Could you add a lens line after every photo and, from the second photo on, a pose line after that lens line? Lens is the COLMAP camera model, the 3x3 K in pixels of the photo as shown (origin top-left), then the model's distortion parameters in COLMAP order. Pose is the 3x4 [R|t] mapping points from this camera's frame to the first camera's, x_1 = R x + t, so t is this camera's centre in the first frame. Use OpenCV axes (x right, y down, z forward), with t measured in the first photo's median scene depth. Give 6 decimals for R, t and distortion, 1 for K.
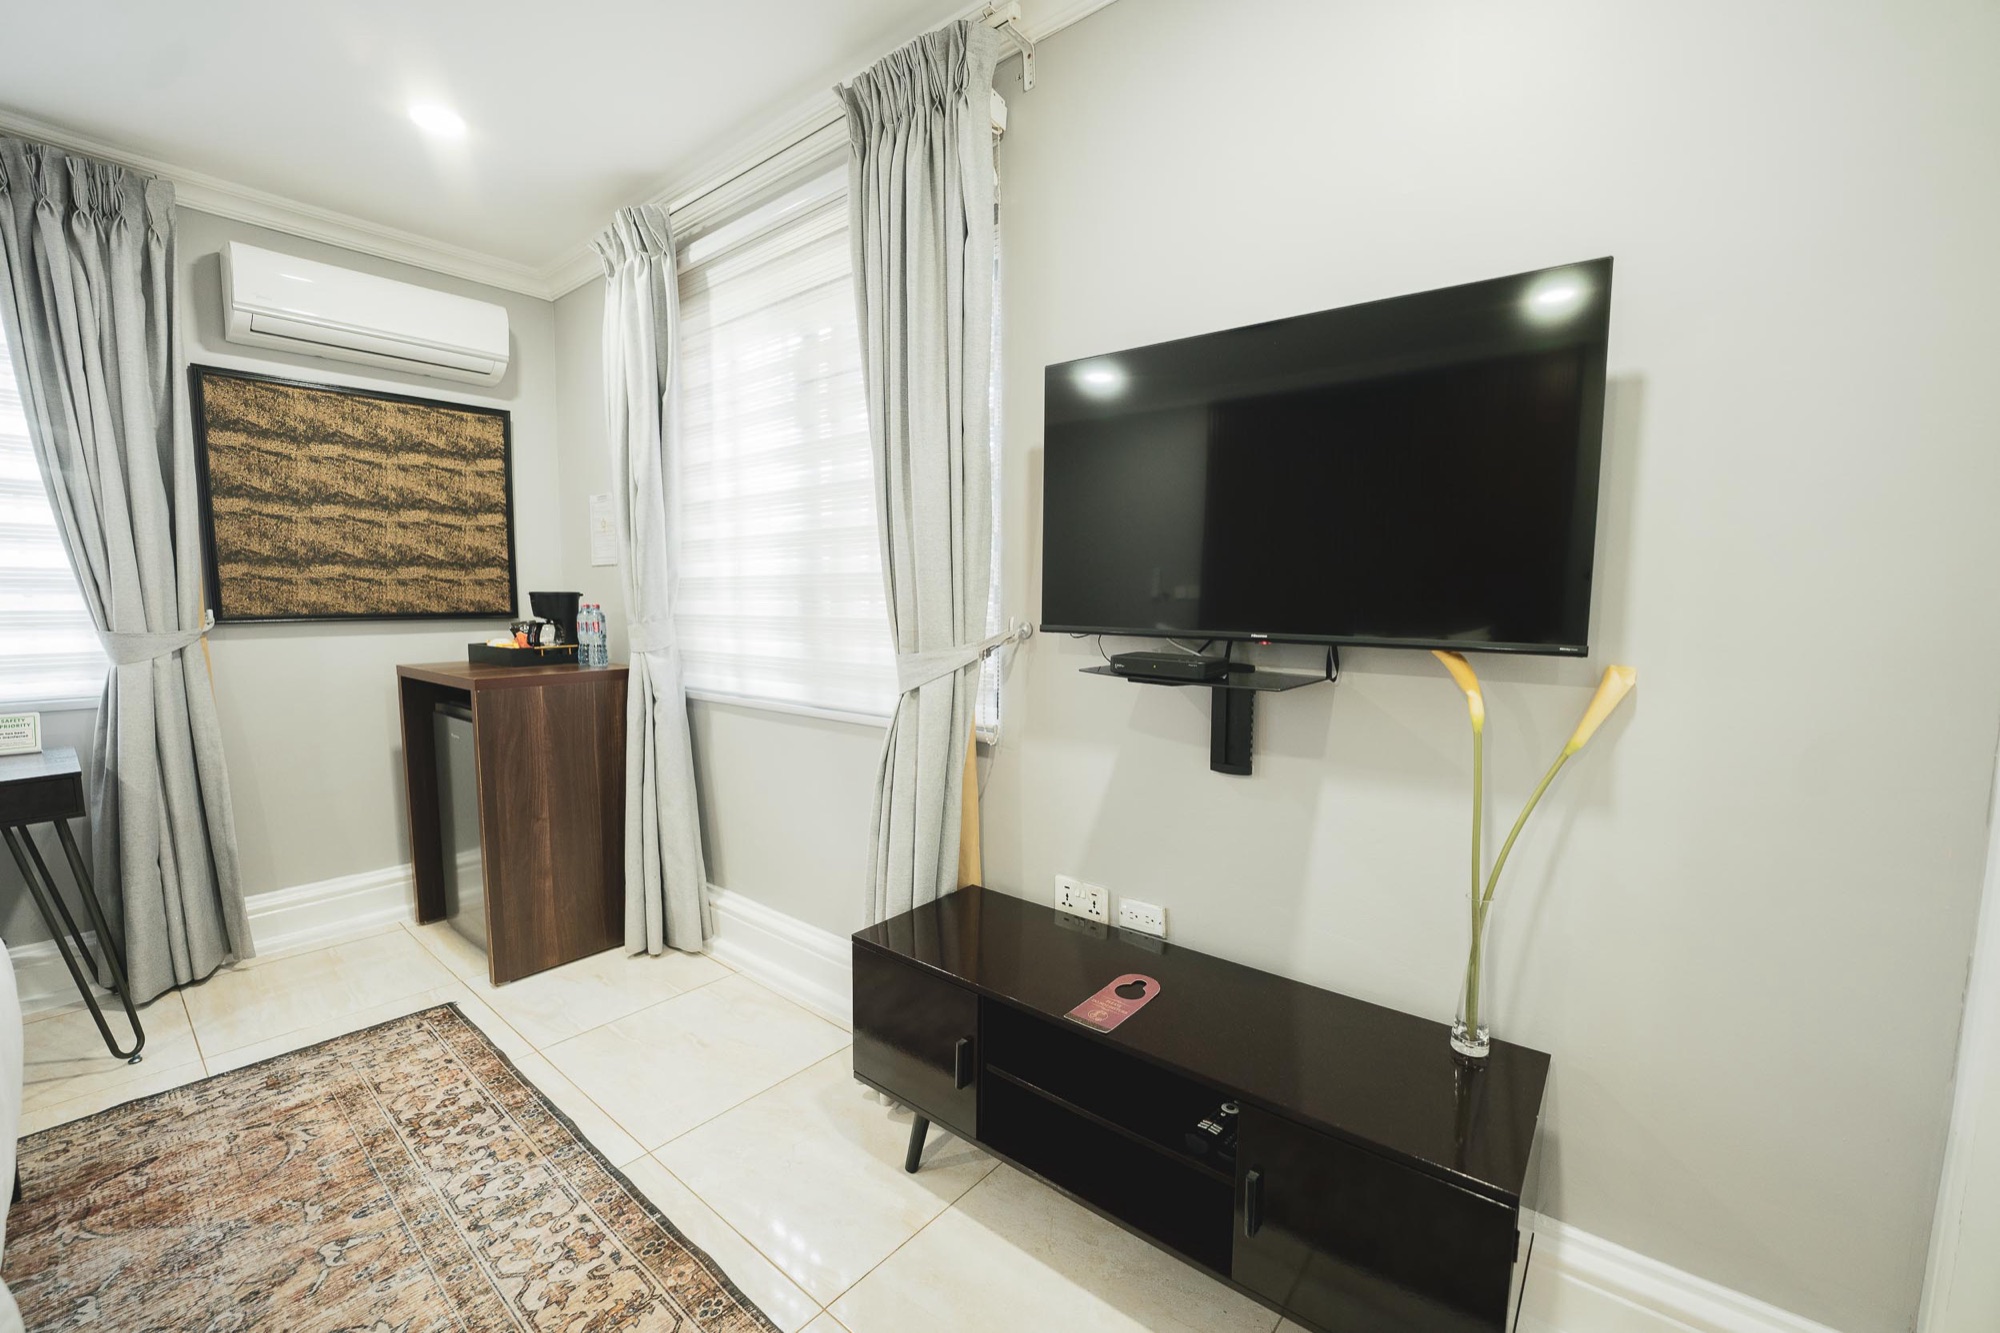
lens RADIAL K [[815.0, 0, 993.7], [0, 815.0, 671.9], [0, 0, 1]] dist [-0.032055, 0.004991]
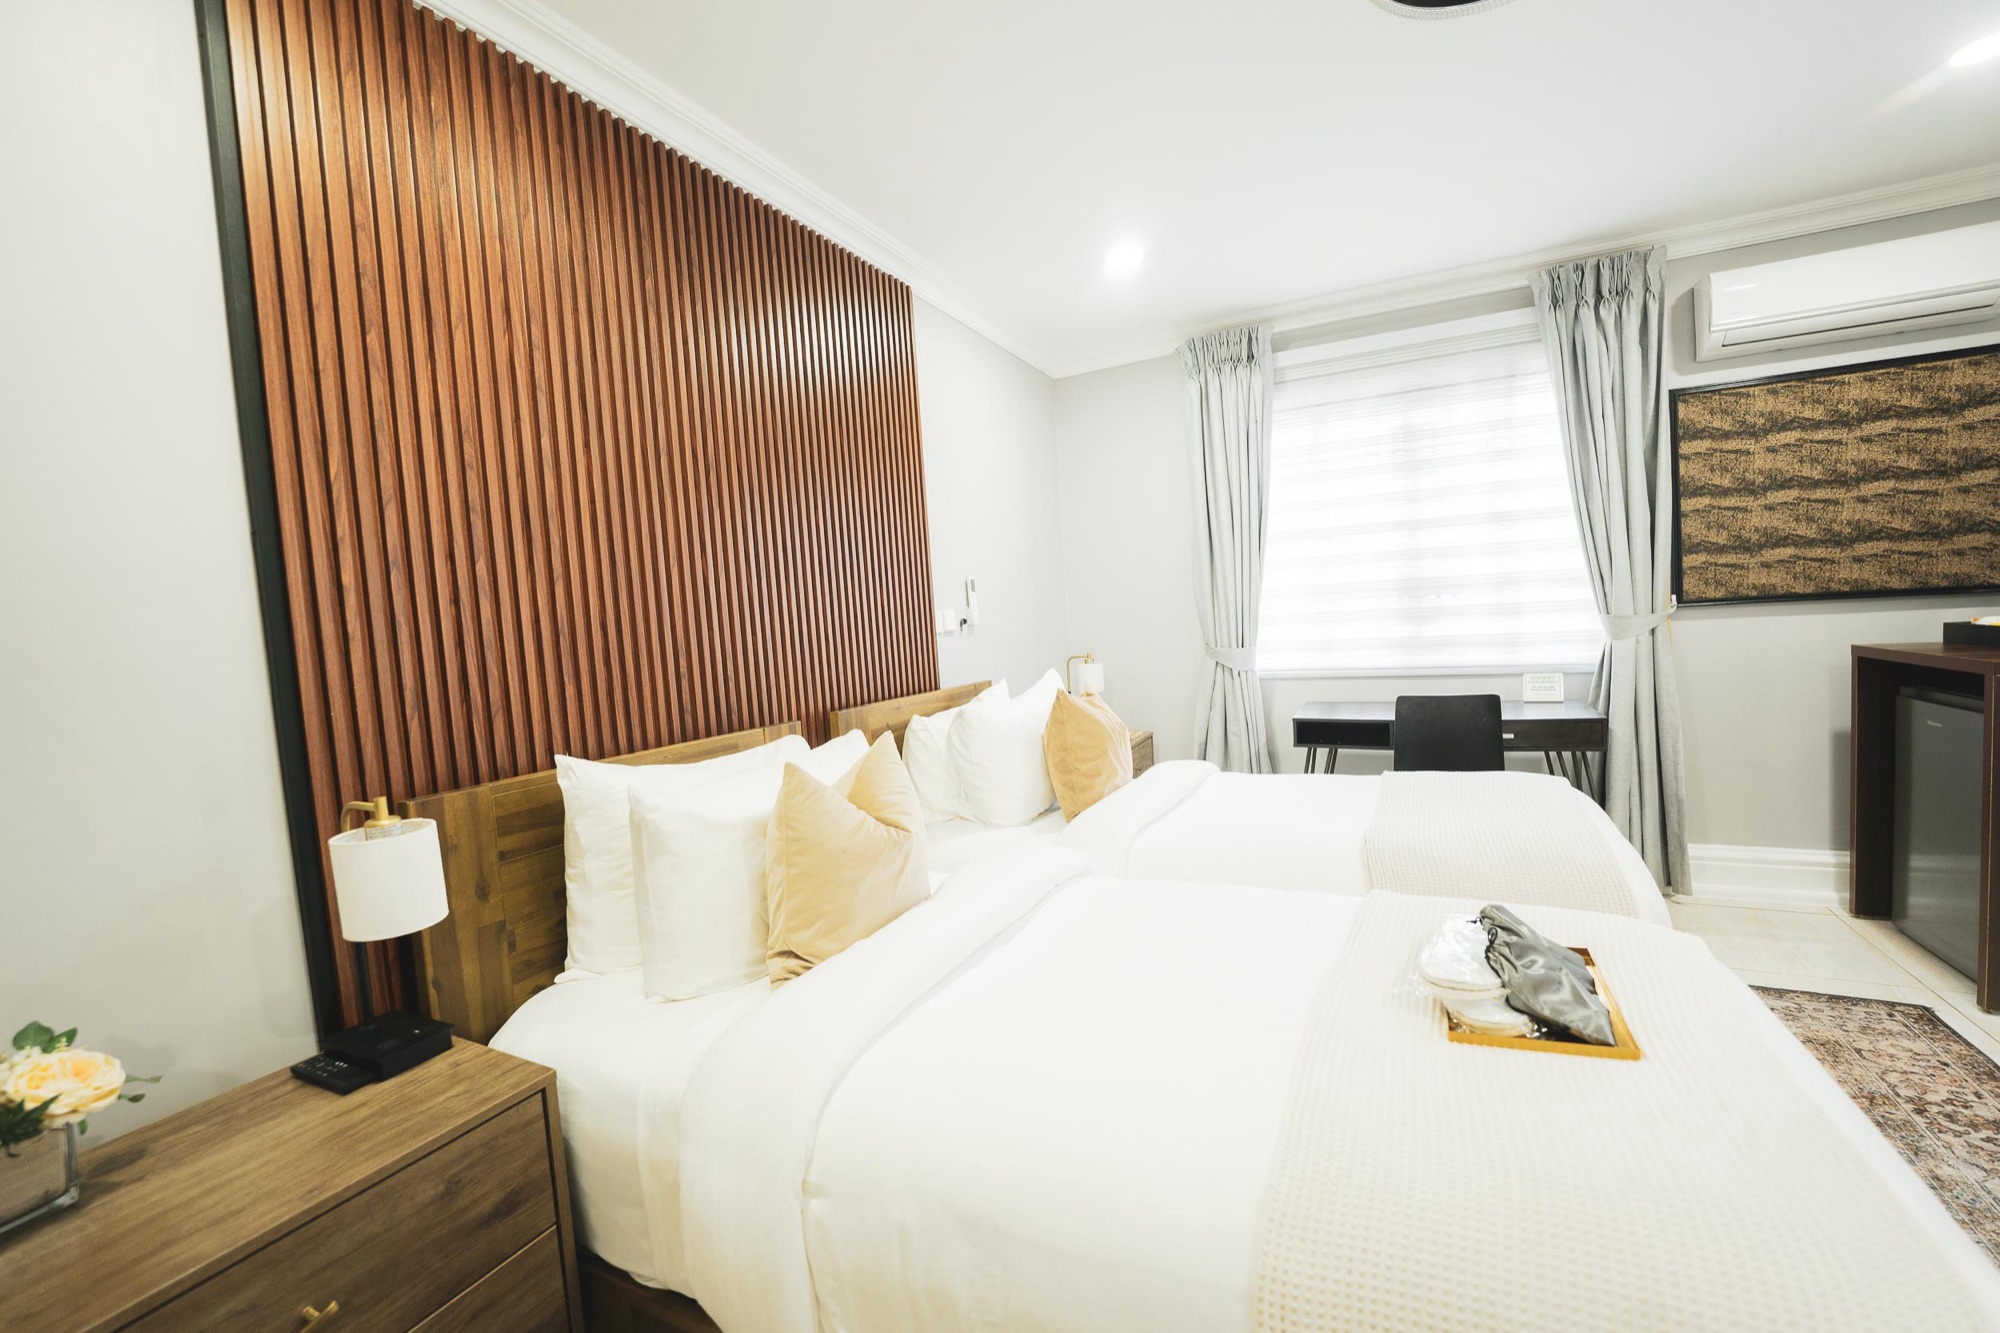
lens RADIAL K [[815.0, 0, 994.6], [0, 815.0, 671.3], [0, 0, 1]] dist [-0.032055, 0.004991]
pose [[0.209767, 0.047262, -0.976609, -0.032228], [-0.028181, 0.998708, 0.042278, 0.014722], [0.977345, 0.018654, 0.210827, -0.263162]]
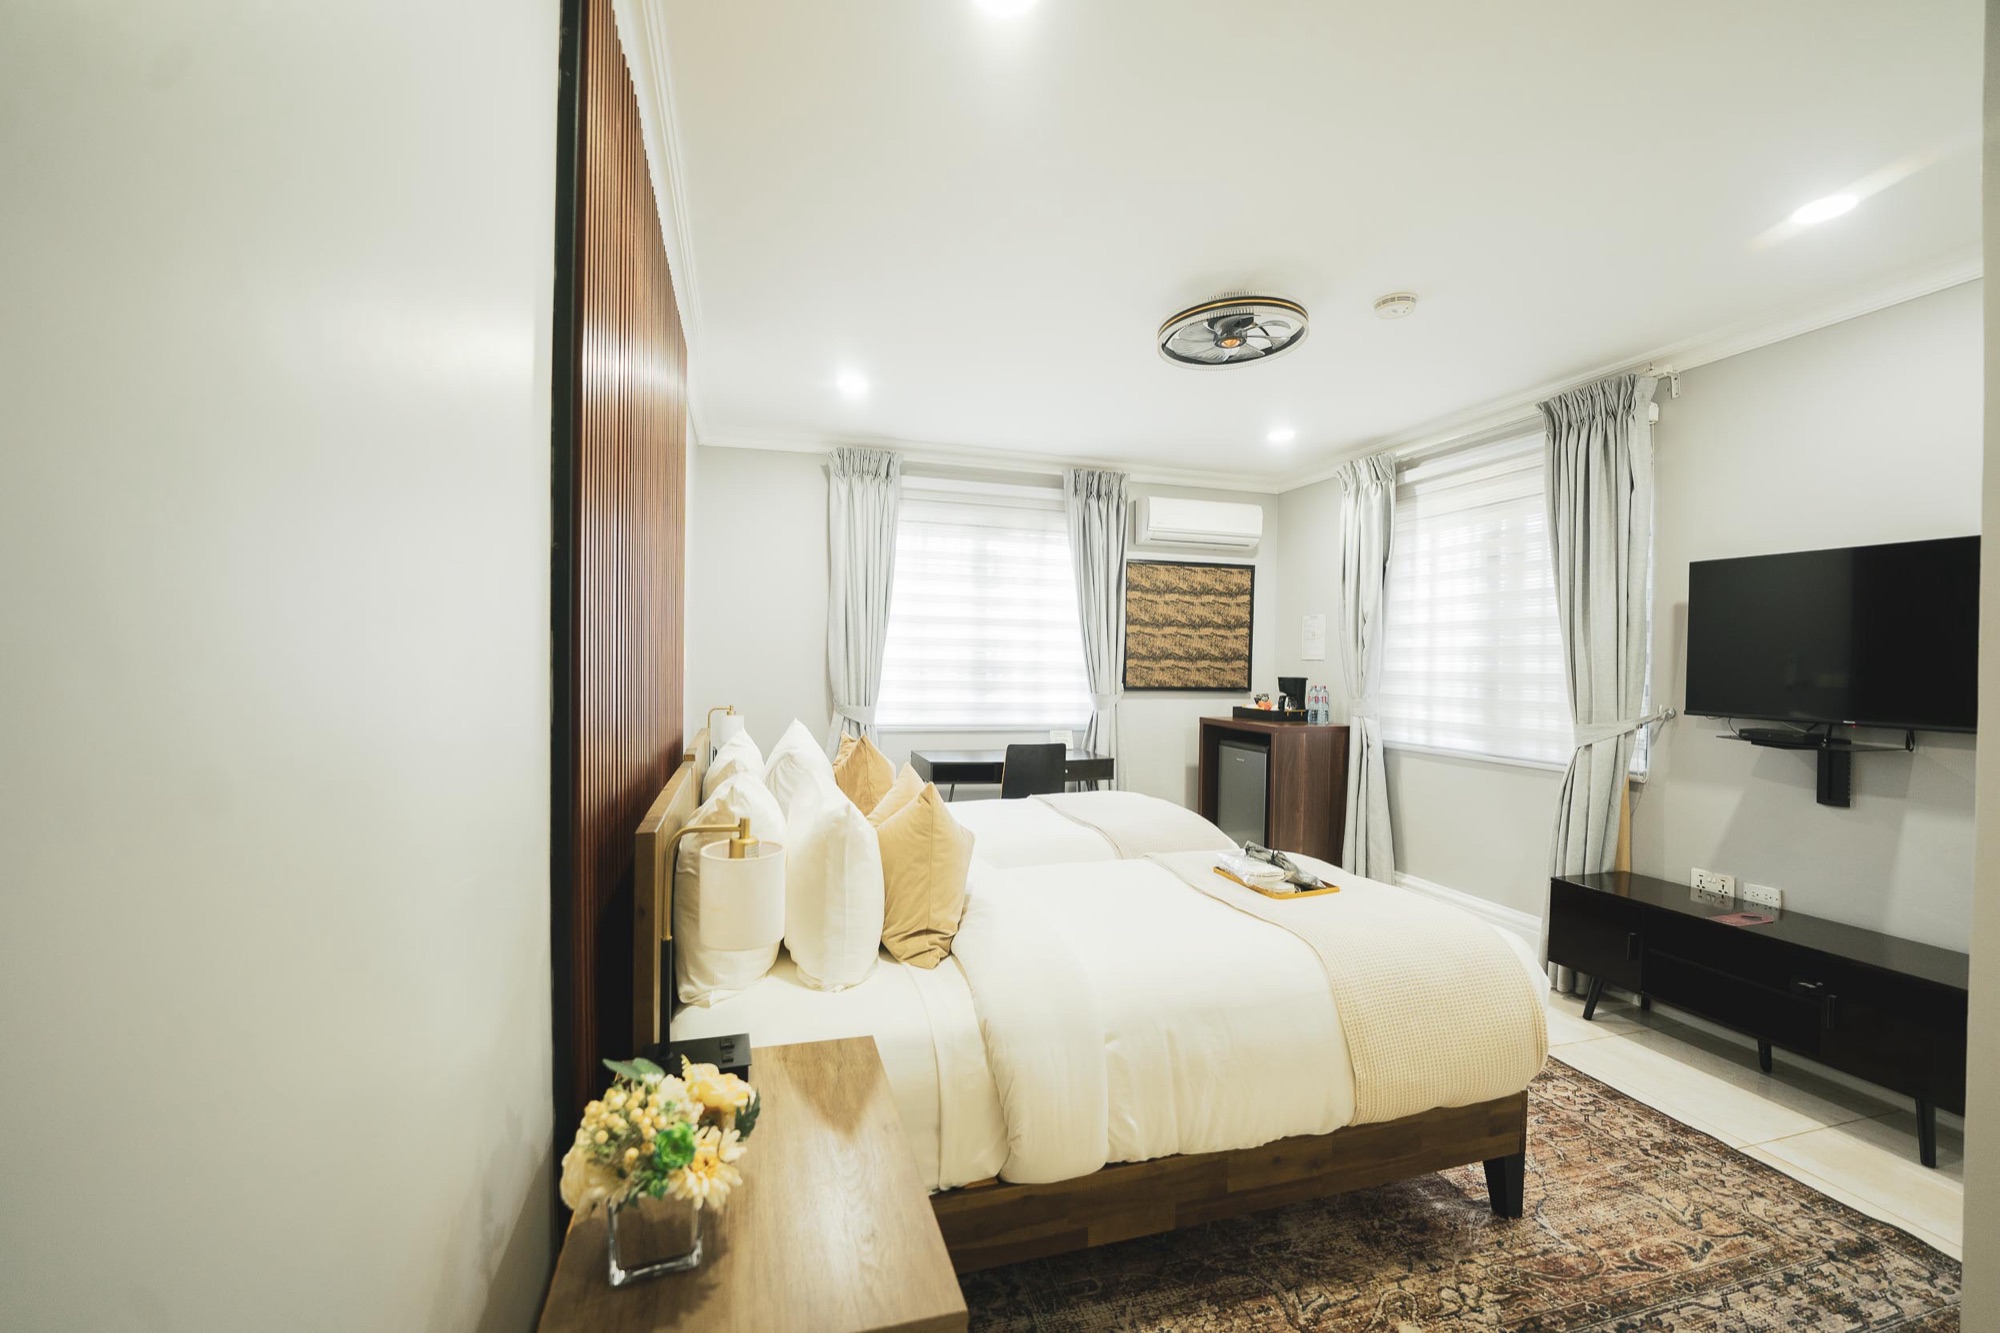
lens RADIAL K [[815.0, 0, 993.8], [0, 815.0, 670.7], [0, 0, 1]] dist [-0.032055, 0.004991]
pose [[0.825199, 0.015830, -0.564621, -0.142171], [-0.065770, 0.995501, -0.068213, 0.049768], [0.561001, 0.093425, 0.822527, -0.870087]]
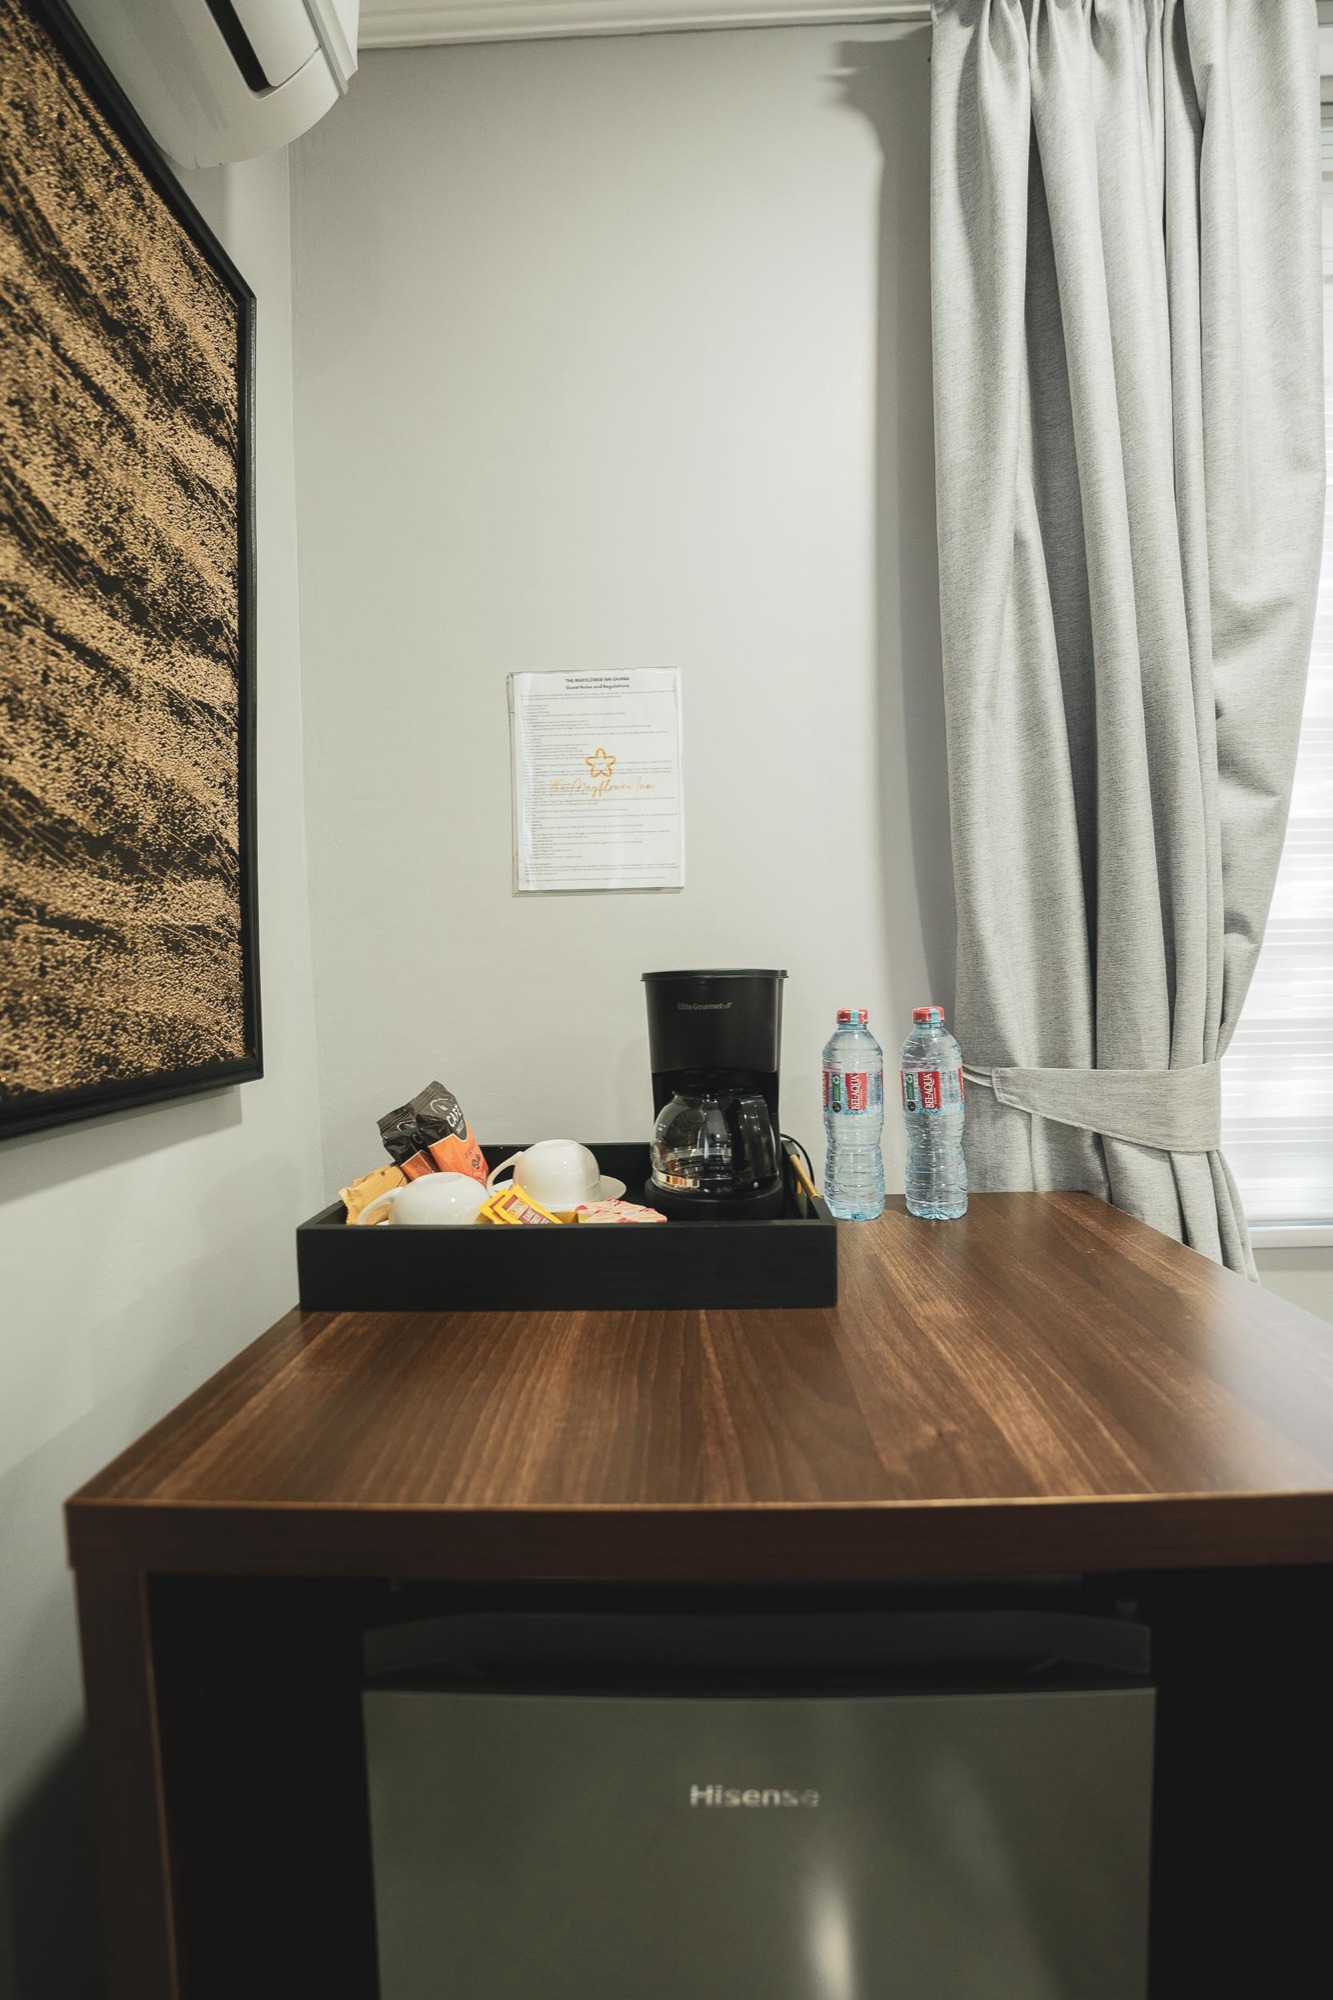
lens RADIAL K [[815.0, 0, 664.5], [0, 815.0, 989.4], [0, 0, 1]] dist [-0.032055, 0.004991]
pose [[0.794286, -0.031562, 0.606724, -0.902712], [0.075952, 0.995974, -0.047621, -0.102594], [-0.602778, 0.083907, 0.793485, 0.998671]]
